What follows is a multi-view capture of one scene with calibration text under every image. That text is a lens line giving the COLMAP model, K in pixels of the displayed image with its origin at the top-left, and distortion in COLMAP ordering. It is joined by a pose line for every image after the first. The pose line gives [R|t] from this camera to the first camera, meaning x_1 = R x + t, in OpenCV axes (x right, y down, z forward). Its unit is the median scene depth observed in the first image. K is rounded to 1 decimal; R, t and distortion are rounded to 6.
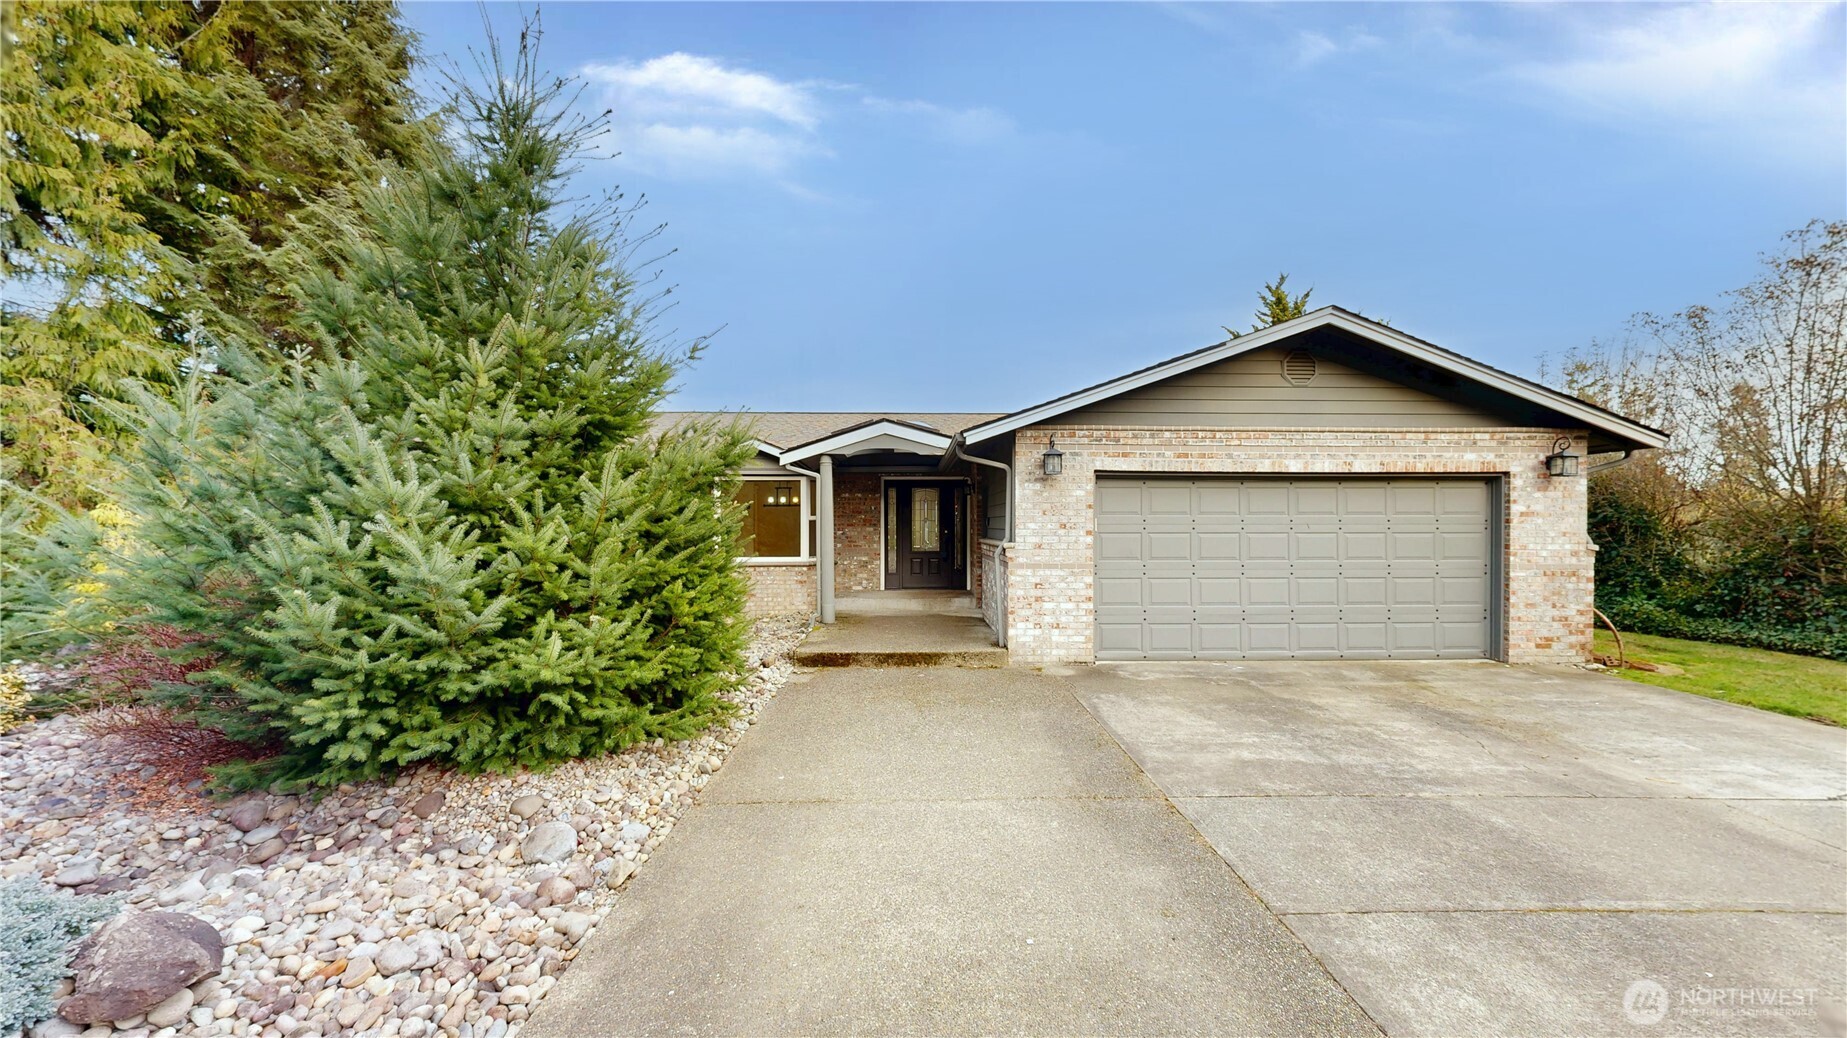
lens RADIAL K [[680.5, 0, 922.5], [0, 680.5, 530.8], [0, 0, 1]] dist [-0.000254, -0.000014]
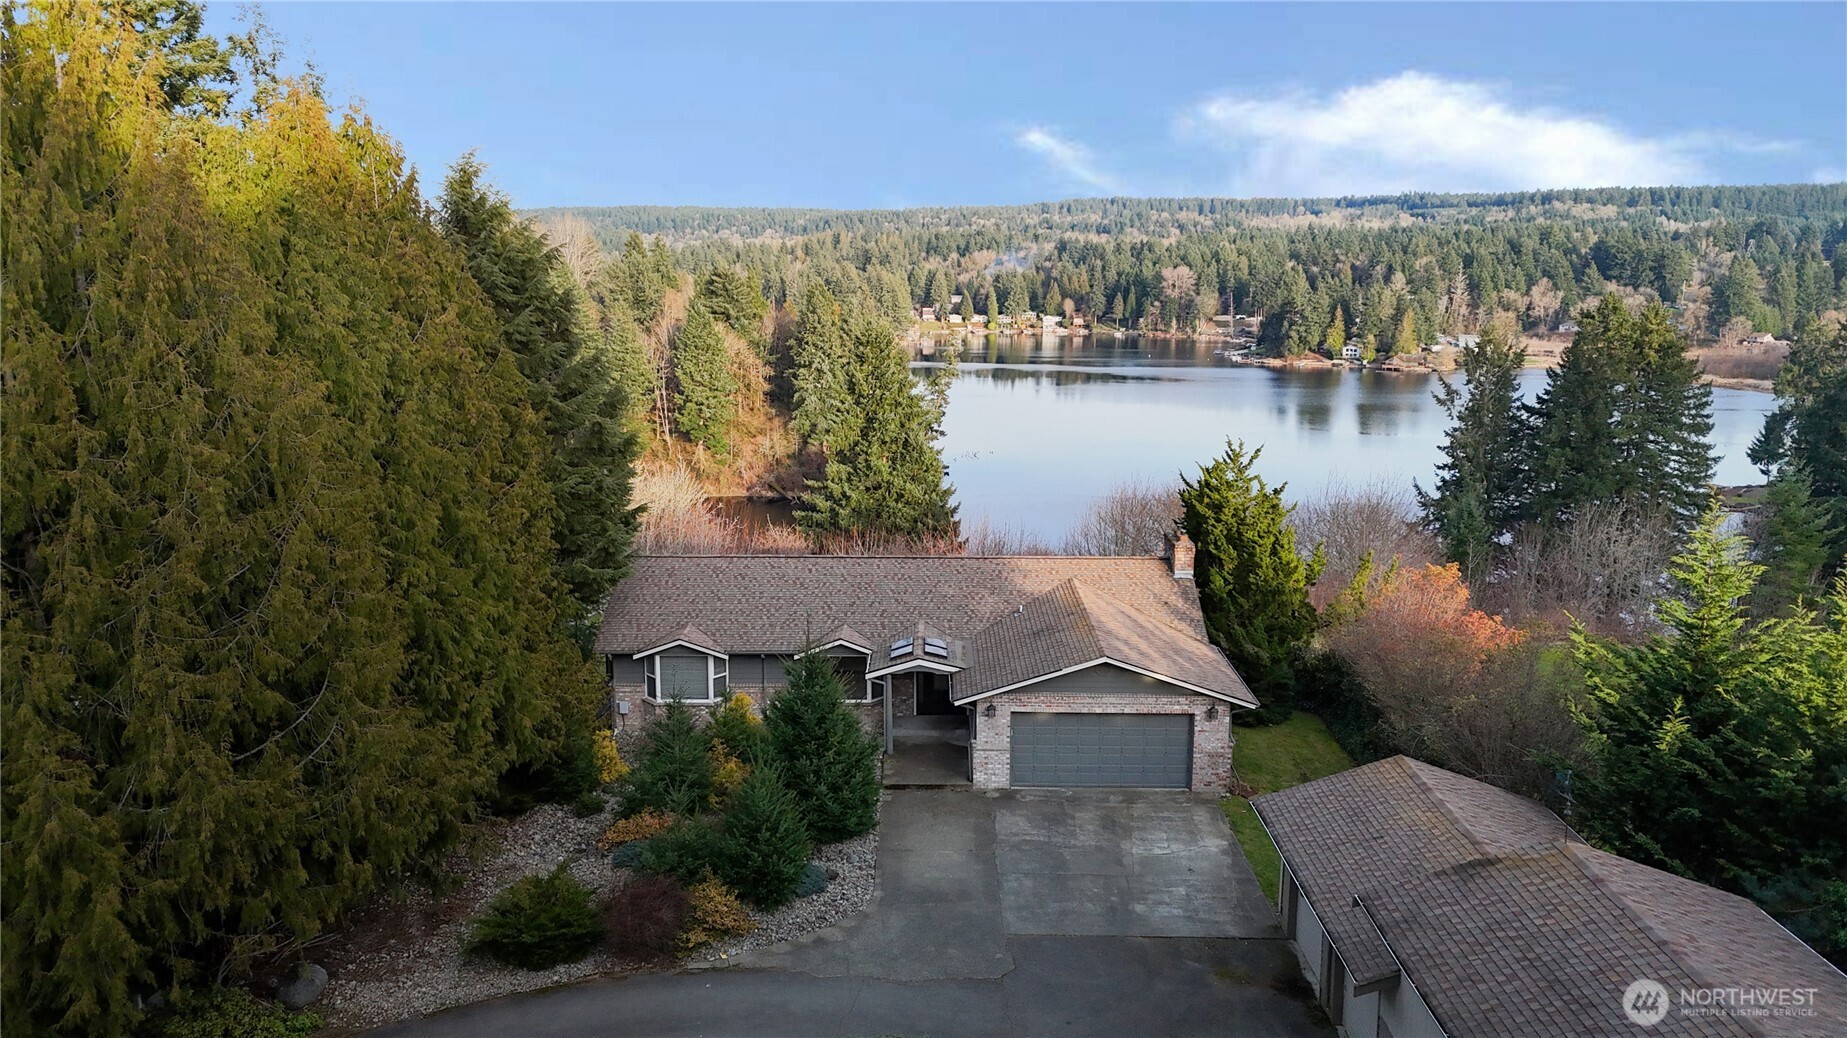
lens RADIAL K [[1435.9, 0, 894.3], [0, 1435.9, 519.3], [0, 0, 1]] dist [0.080862, -0.056376]
pose [[0.998945, 0.003061, -0.045816, 0.076796], [0.005847, 0.981178, 0.193017, -1.678777], [0.045544, -0.193081, 0.980125, -3.701597]]
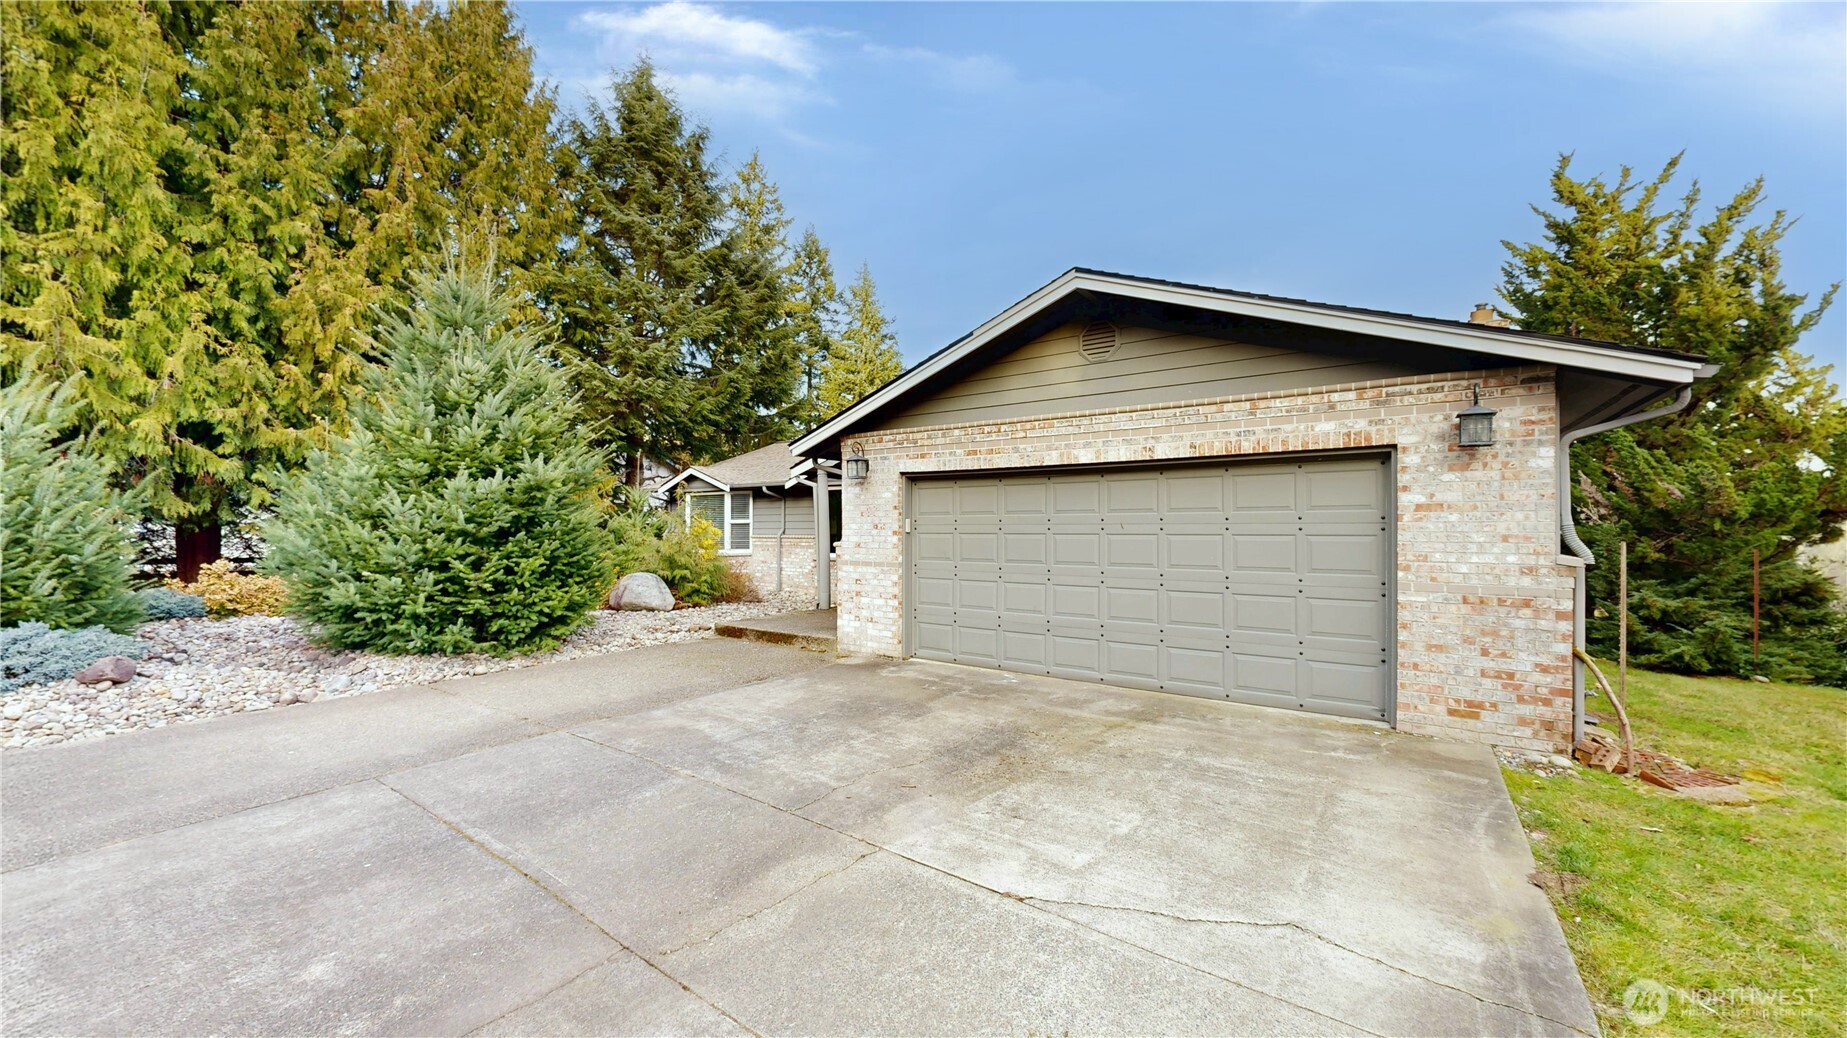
lens RADIAL K [[680.5, 0, 922.5], [0, 680.5, 530.8], [0, 0, 1]] dist [-0.000254, -0.000014]
pose [[0.802486, 0.002318, -0.596666, 0.894906], [-0.005679, 0.999977, -0.003753, 0.003386], [0.596644, 0.006400, 0.802481, 0.188191]]
